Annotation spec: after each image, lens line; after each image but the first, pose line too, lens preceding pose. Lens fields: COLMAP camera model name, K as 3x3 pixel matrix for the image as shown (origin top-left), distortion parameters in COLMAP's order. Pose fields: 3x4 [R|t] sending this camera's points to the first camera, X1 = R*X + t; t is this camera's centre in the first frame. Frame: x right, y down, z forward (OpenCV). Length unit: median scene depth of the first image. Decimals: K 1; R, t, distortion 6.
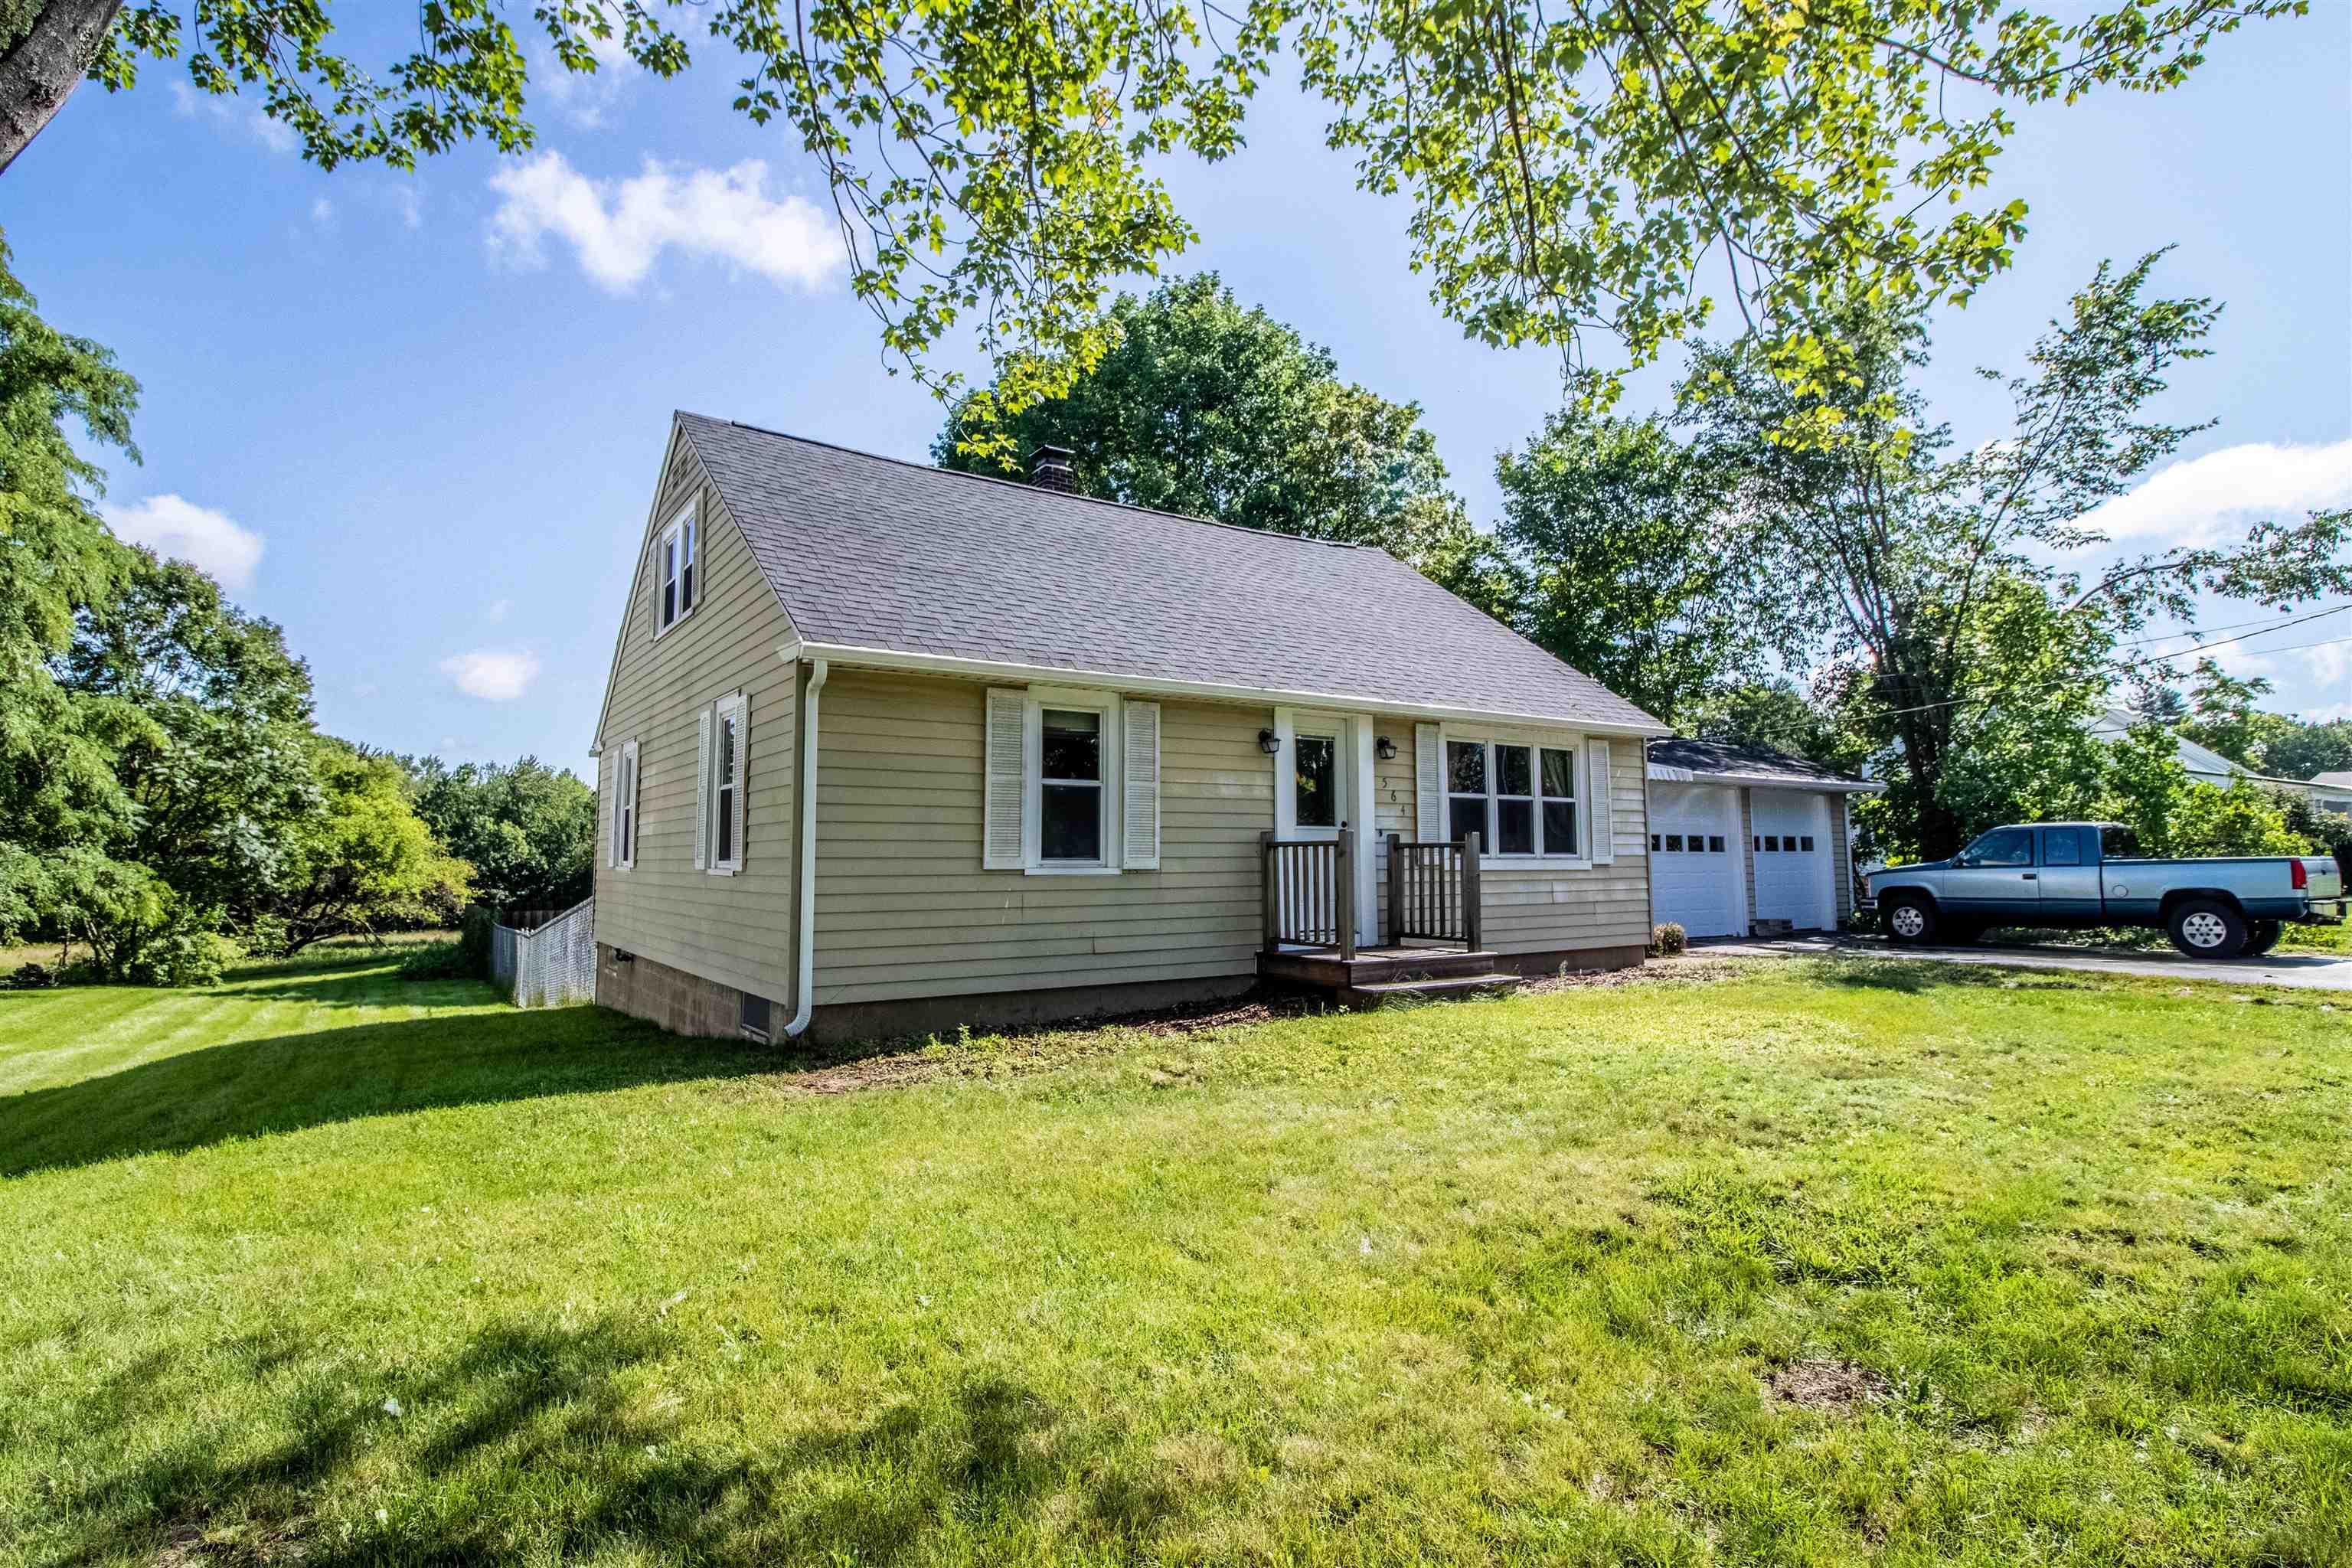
lens RADIAL K [[1150.3, 0, 1183.9], [0, 1150.3, 786.9], [0, 0, 1]] dist [-0.015278, -0.000102]
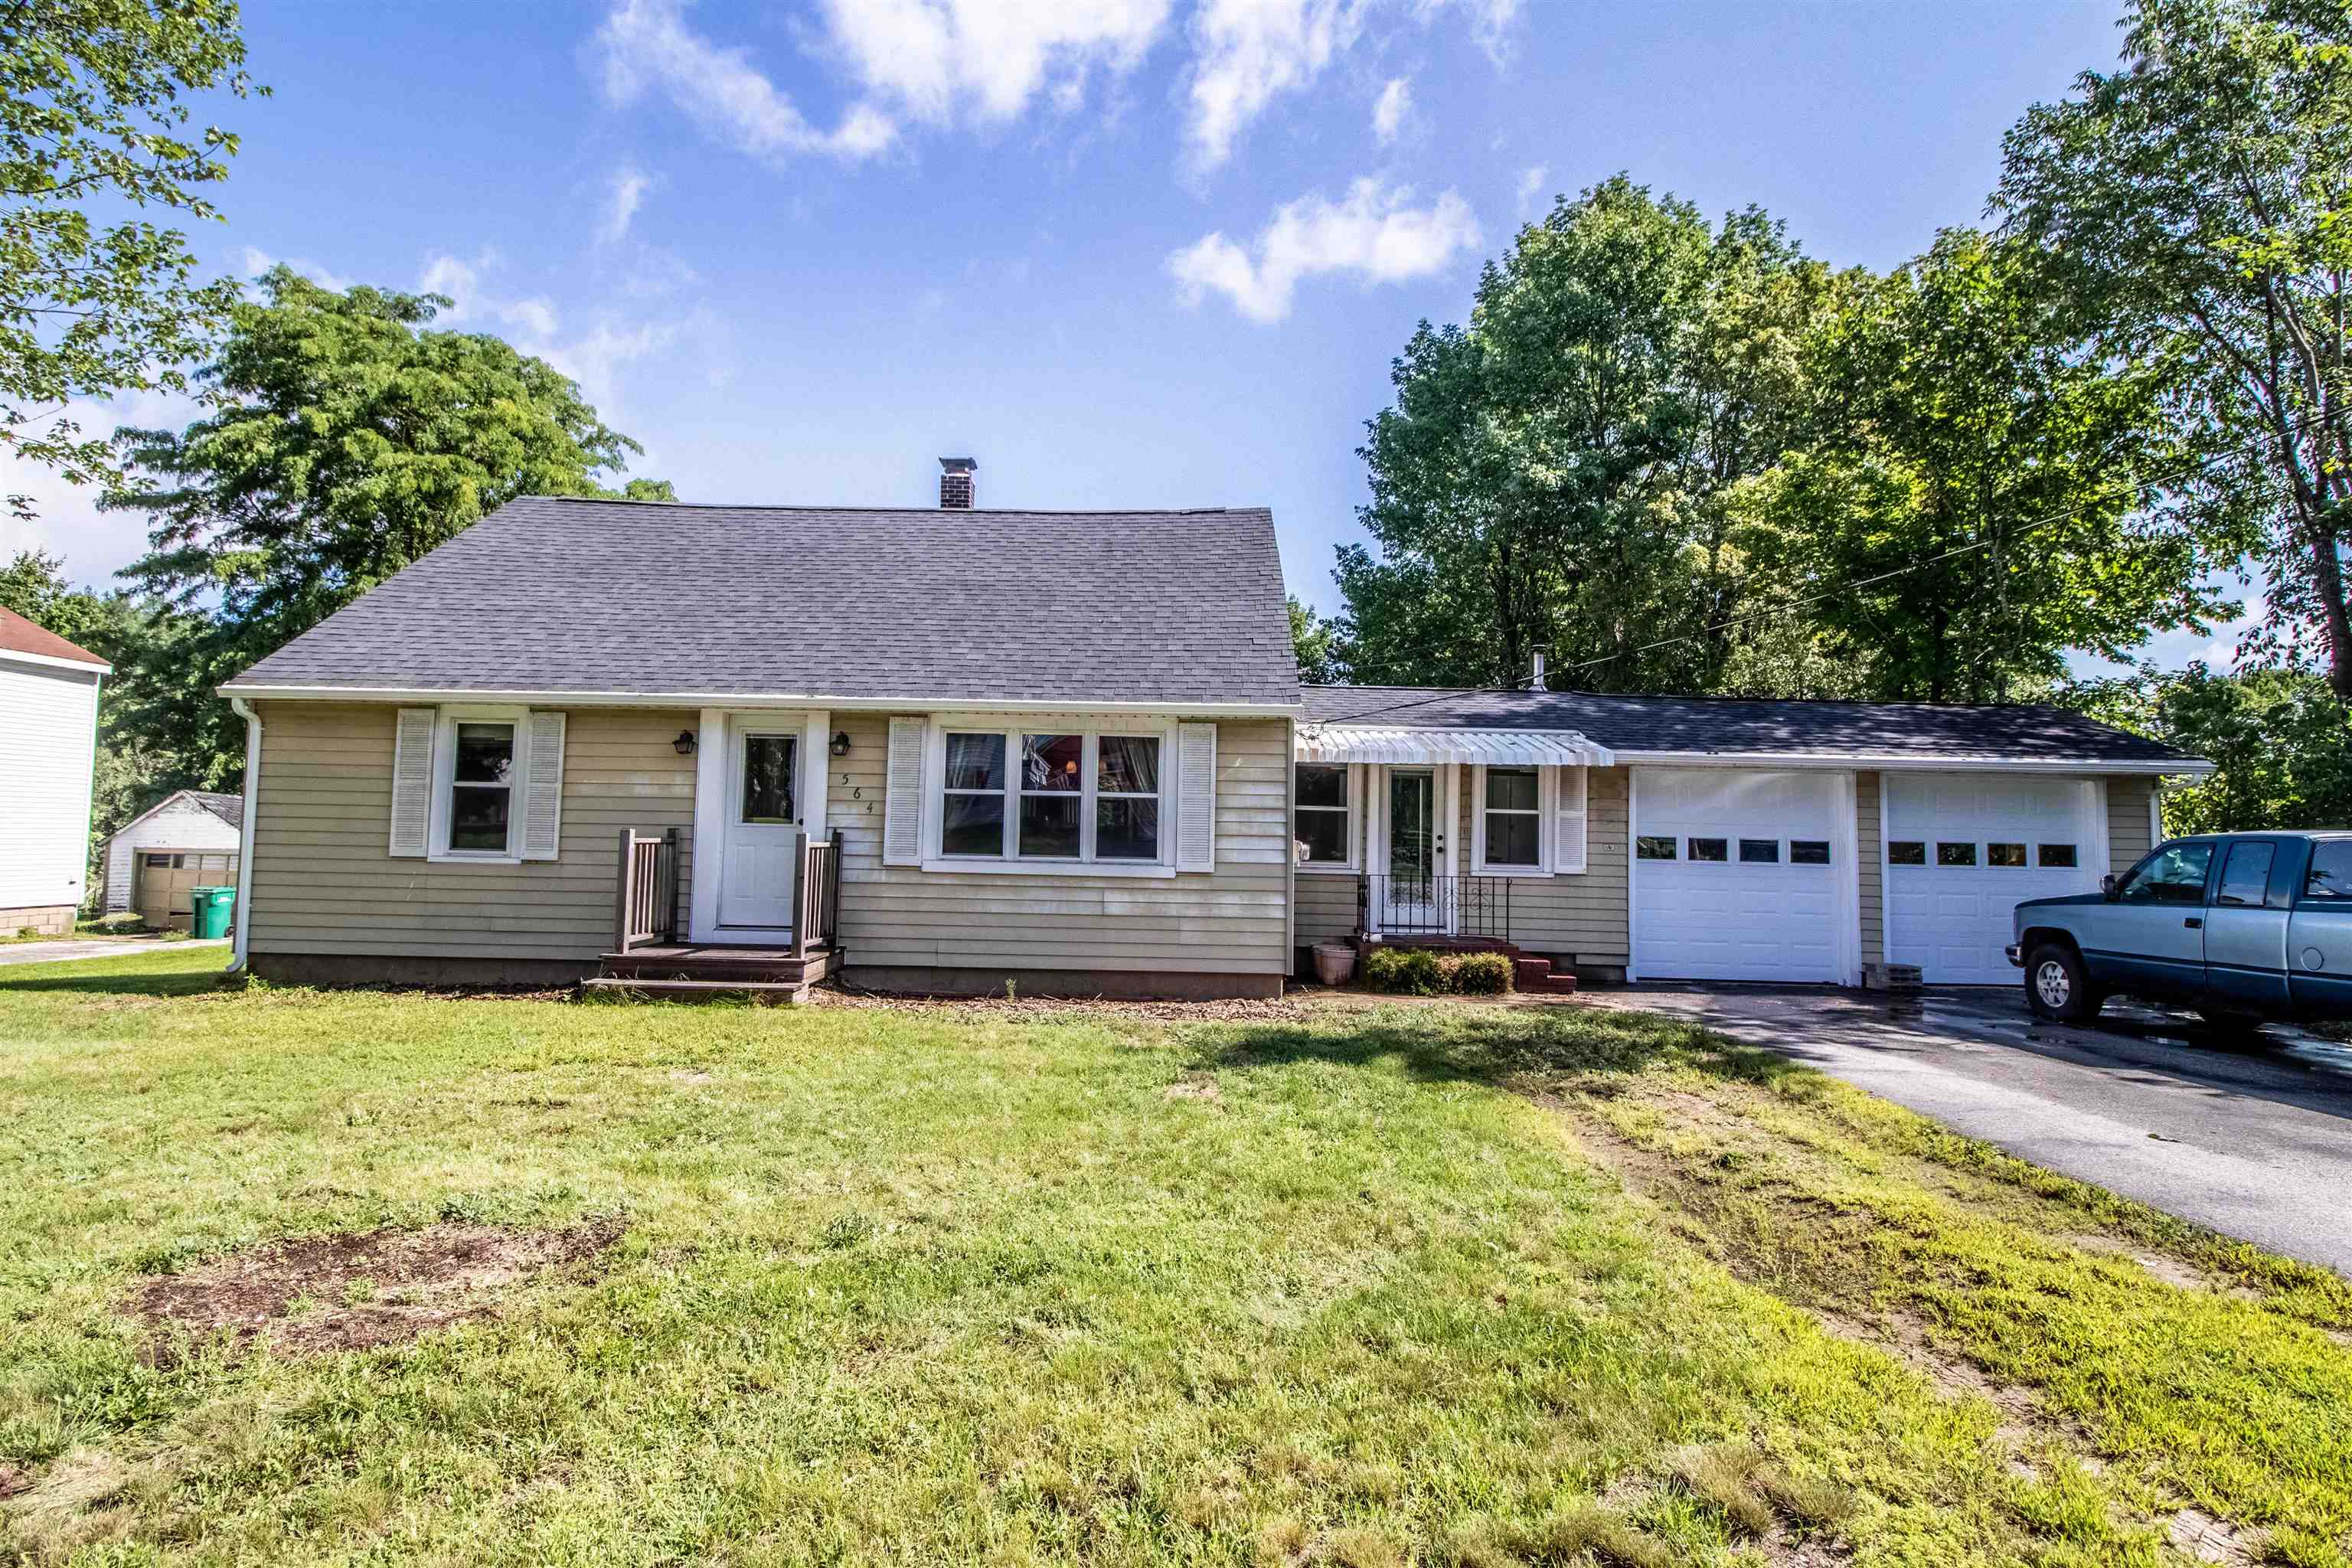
lens RADIAL K [[1150.3, 0, 1181.1], [0, 1150.3, 772.6], [0, 0, 1]] dist [-0.015278, -0.000102]
pose [[0.830683, -0.014294, -0.556562, 1.093255], [0.012454, 0.999897, -0.007093, 0.001252], [0.556607, -0.001040, 0.830776, 0.405441]]
